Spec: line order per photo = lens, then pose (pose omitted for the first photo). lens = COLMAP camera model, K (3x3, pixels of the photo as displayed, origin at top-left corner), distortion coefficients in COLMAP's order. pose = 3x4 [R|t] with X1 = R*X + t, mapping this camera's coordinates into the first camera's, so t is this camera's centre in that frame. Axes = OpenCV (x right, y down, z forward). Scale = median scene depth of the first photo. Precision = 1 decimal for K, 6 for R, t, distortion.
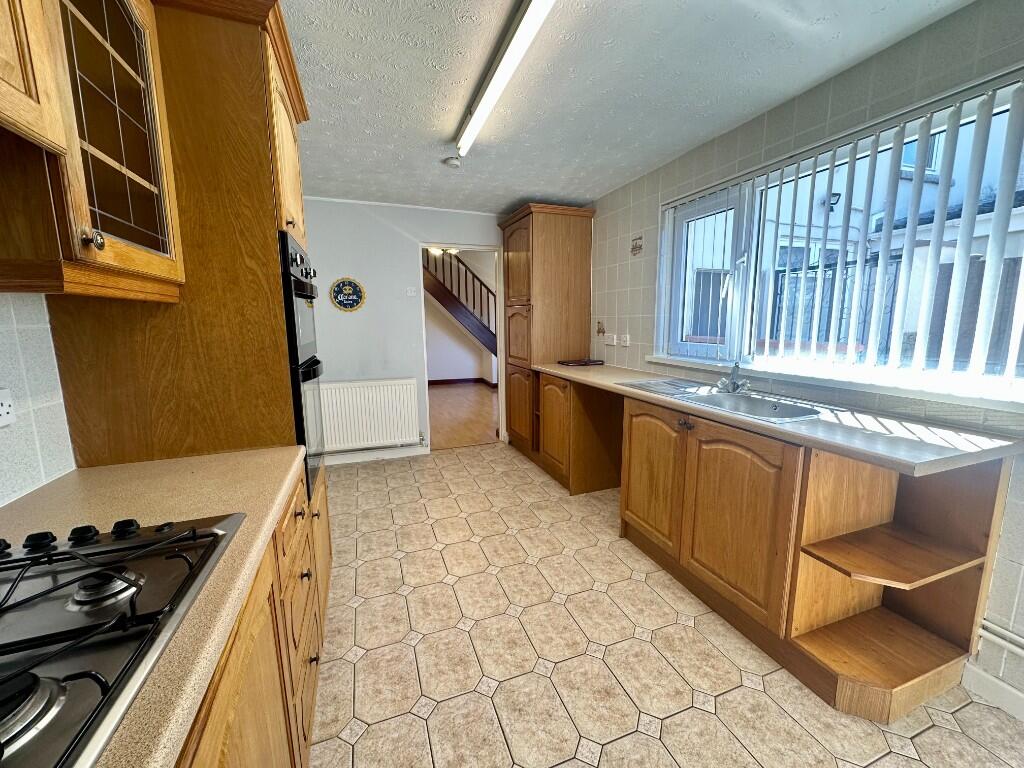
lens RADIAL K [[408.7, 0, 512.6], [0, 408.7, 383.7], [0, 0, 1]] dist [0.001847, 0.000444]
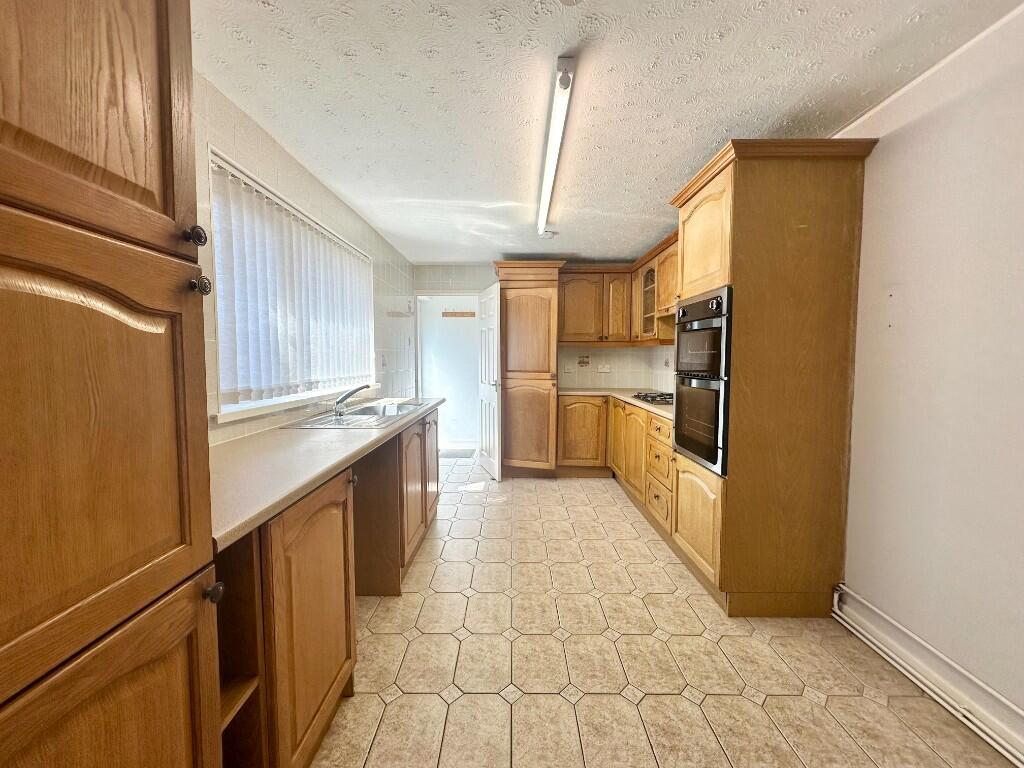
lens RADIAL K [[408.7, 0, 512.6], [0, 408.7, 383.7], [0, 0, 1]] dist [0.001847, 0.000444]
pose [[-0.937505, -0.011953, 0.347766, -0.267993], [0.064105, 0.976371, 0.206375, -0.237755], [-0.342015, 0.215771, -0.914586, 1.667447]]
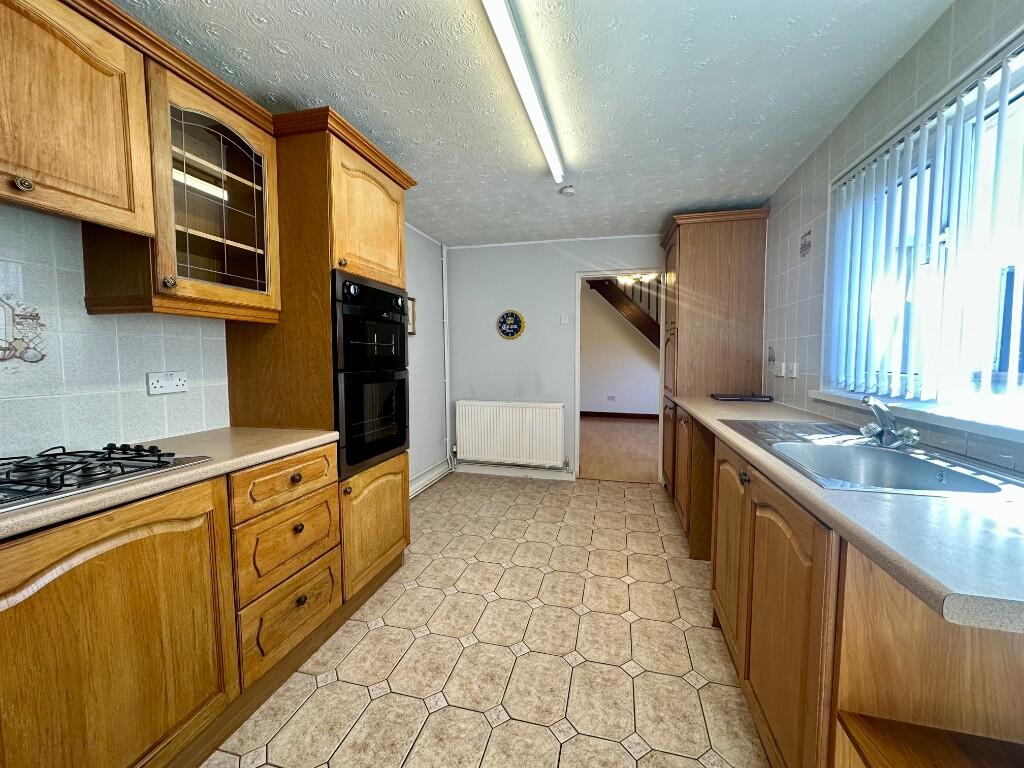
lens RADIAL K [[408.7, 0, 512.6], [0, 408.7, 383.7], [0, 0, 1]] dist [0.001847, 0.000444]
pose [[0.821721, 0.045368, -0.568081, 0.377817], [-0.094224, 0.993923, -0.056918, 0.012971], [0.562047, 0.100297, 0.821002, 0.138114]]
